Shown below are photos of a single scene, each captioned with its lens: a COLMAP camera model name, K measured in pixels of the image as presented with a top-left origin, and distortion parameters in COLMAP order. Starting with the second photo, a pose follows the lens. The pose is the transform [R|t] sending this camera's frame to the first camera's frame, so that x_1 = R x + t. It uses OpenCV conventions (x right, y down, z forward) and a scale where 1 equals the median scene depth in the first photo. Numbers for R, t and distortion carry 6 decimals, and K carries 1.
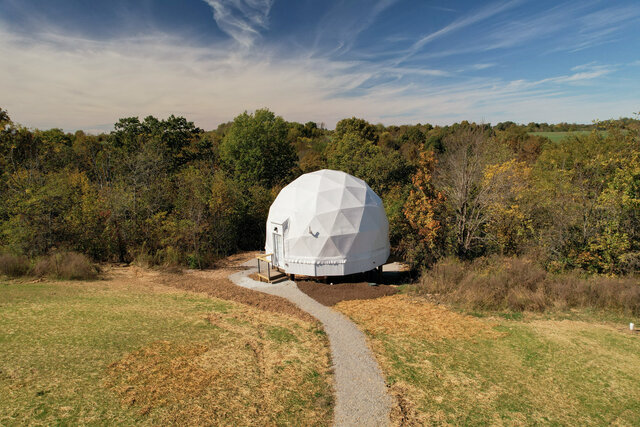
lens RADIAL K [[404.8, 0, 319.1], [0, 404.8, 213.6], [0, 0, 1]] dist [-0.033478, -0.000954]
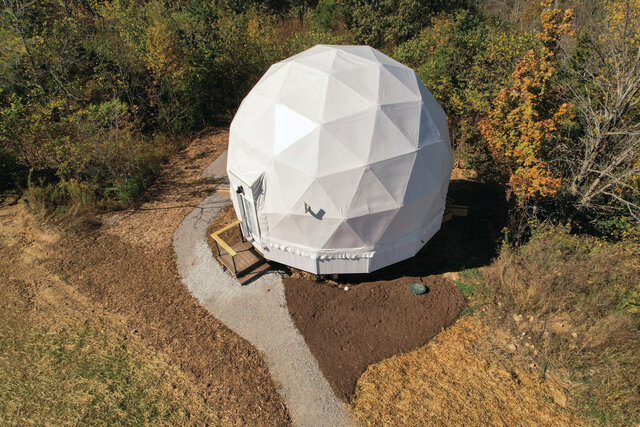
lens RADIAL K [[404.8, 0, 323.0], [0, 404.8, 213.3], [0, 0, 1]] dist [-0.033478, -0.000954]
pose [[0.999990, -0.003673, 0.002413, -0.002840], [0.002052, 0.875812, 0.482648, -0.190455], [-0.003886, -0.482638, 0.875811, 0.550336]]
